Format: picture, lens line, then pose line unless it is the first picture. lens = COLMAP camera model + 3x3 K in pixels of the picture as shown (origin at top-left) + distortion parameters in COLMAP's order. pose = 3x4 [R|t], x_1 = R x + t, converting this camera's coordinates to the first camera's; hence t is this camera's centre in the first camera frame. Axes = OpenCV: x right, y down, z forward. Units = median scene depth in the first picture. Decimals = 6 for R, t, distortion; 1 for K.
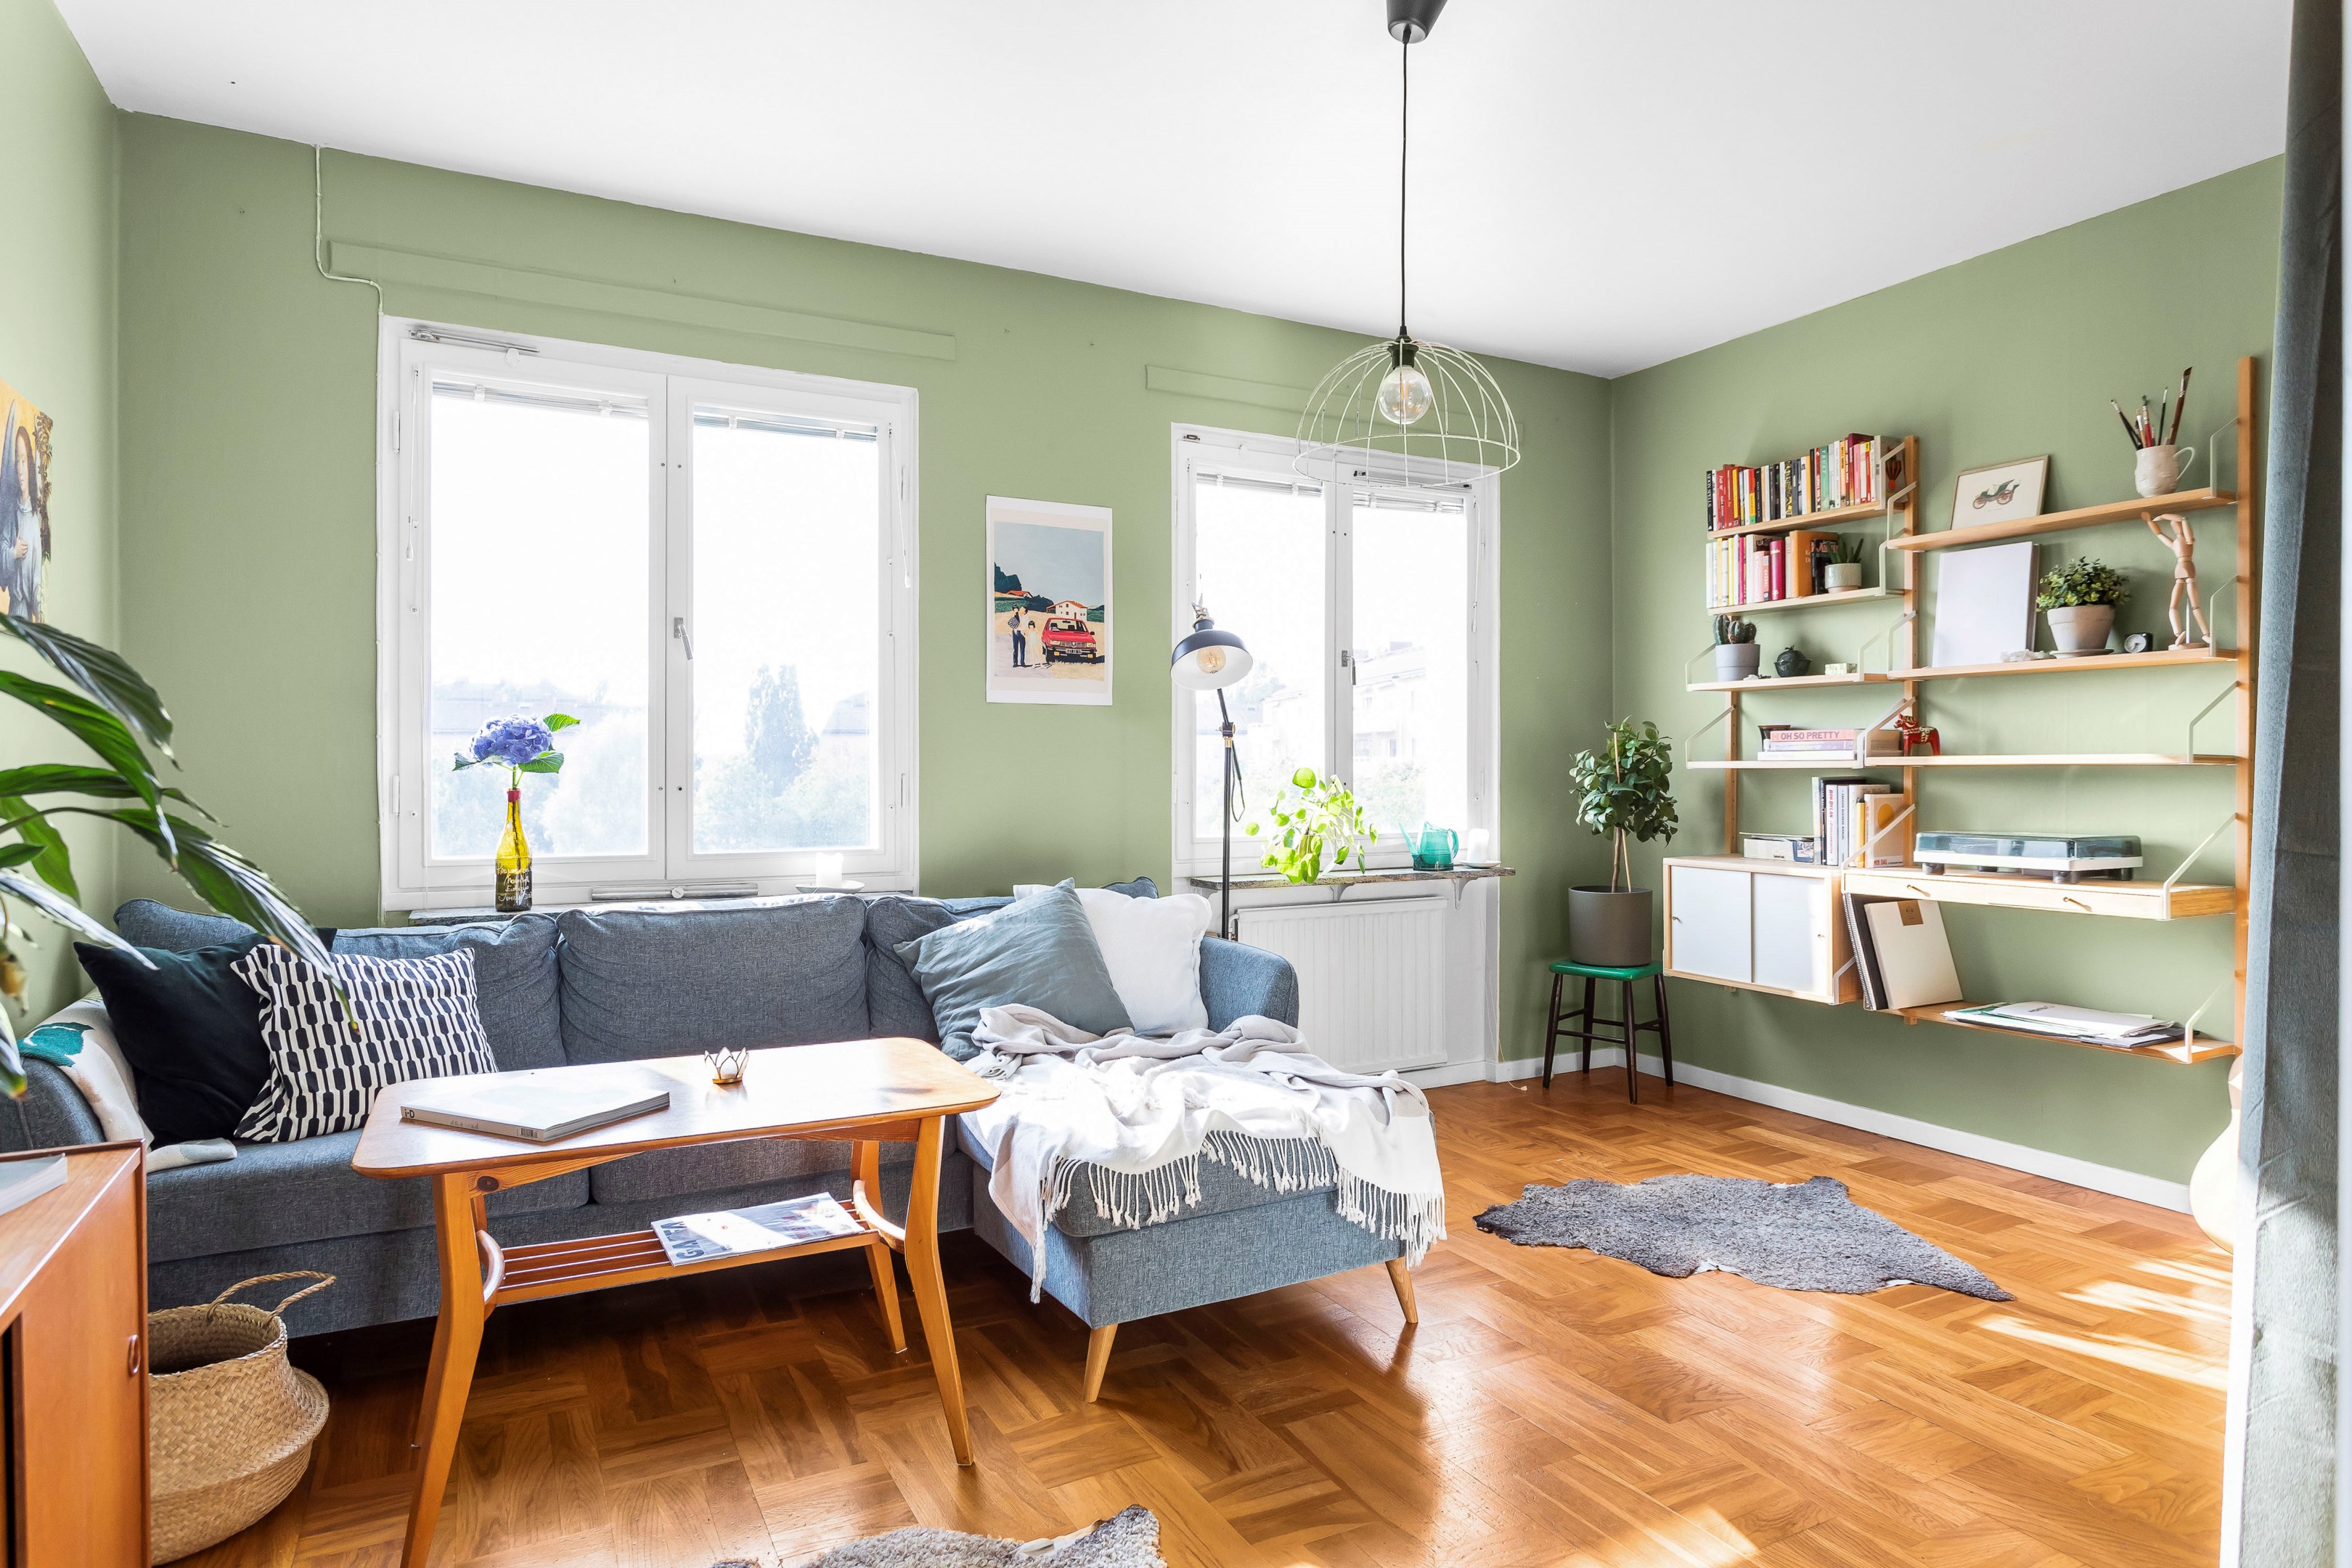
lens RADIAL K [[1342.0, 0, 1127.9], [0, 1342.0, 782.1], [0, 0, 1]] dist [-0.004171, 0.008877]
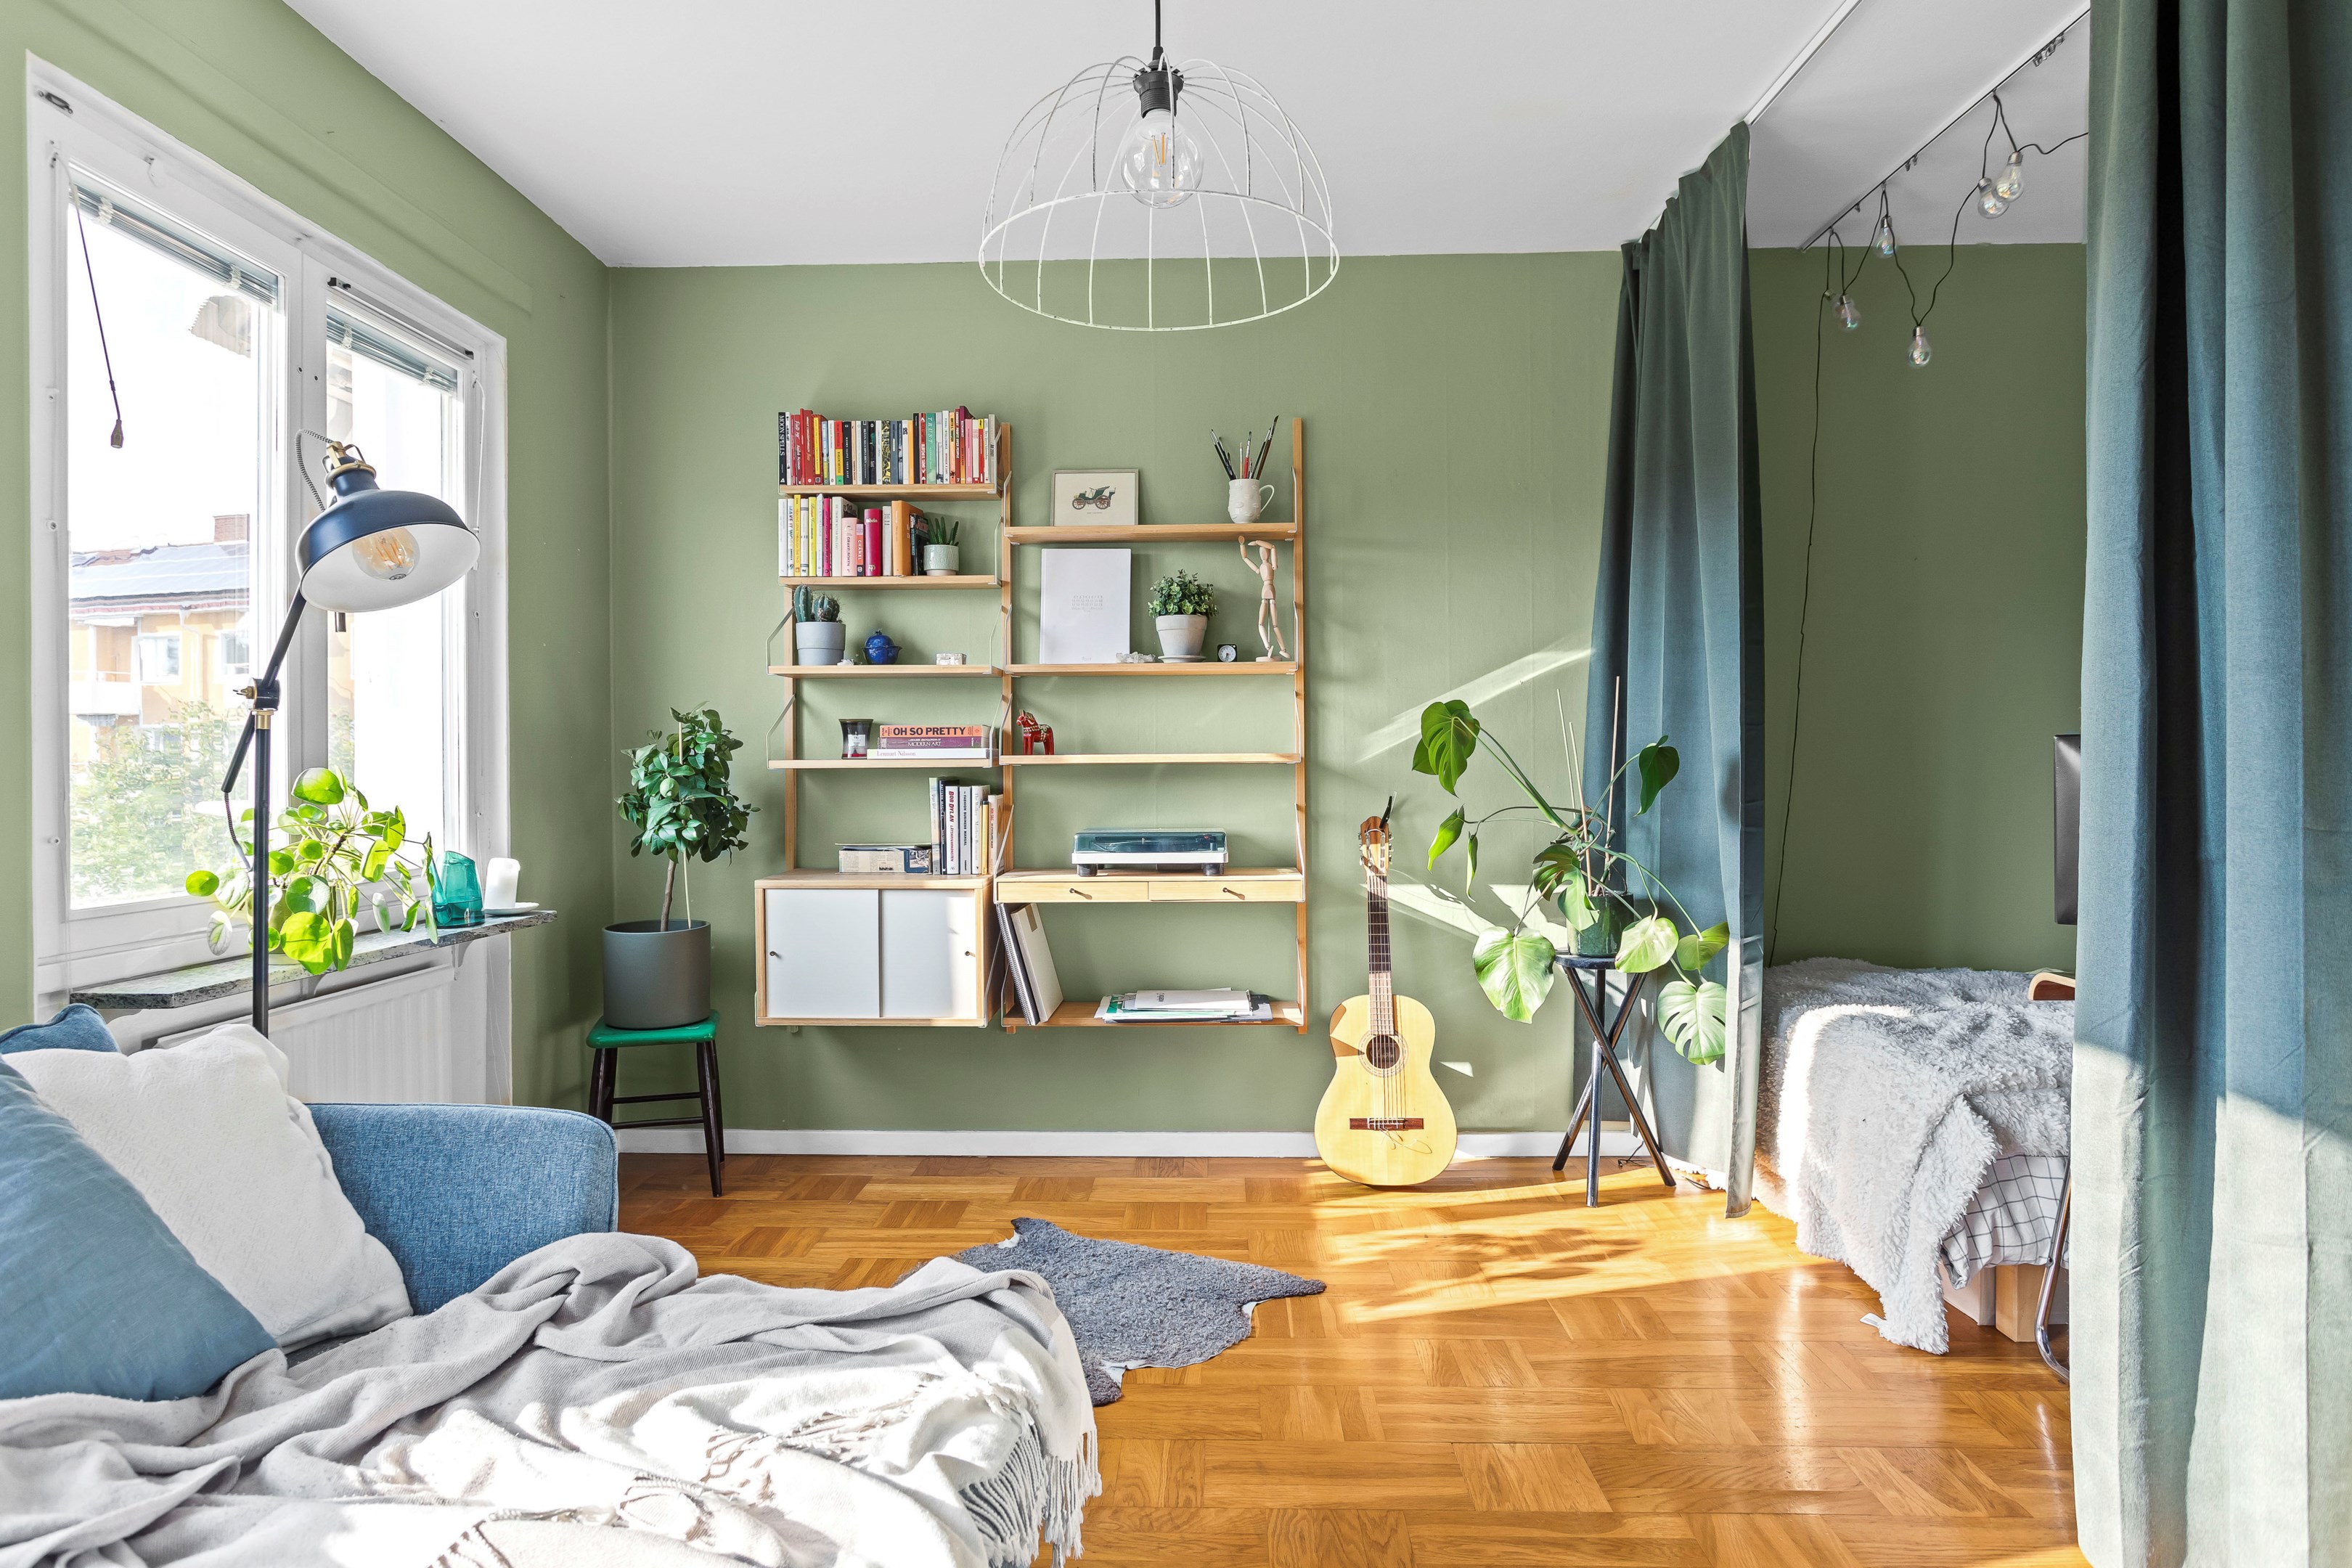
lens RADIAL K [[1342.0, 0, 1127.9], [0, 1342.0, 782.1], [0, 0, 1]] dist [-0.004171, 0.008877]
pose [[0.478295, -0.011871, 0.878119, -0.218864], [0.013973, 0.999885, 0.005907, -0.004394], [-0.878088, 0.009445, 0.478405, 0.457005]]
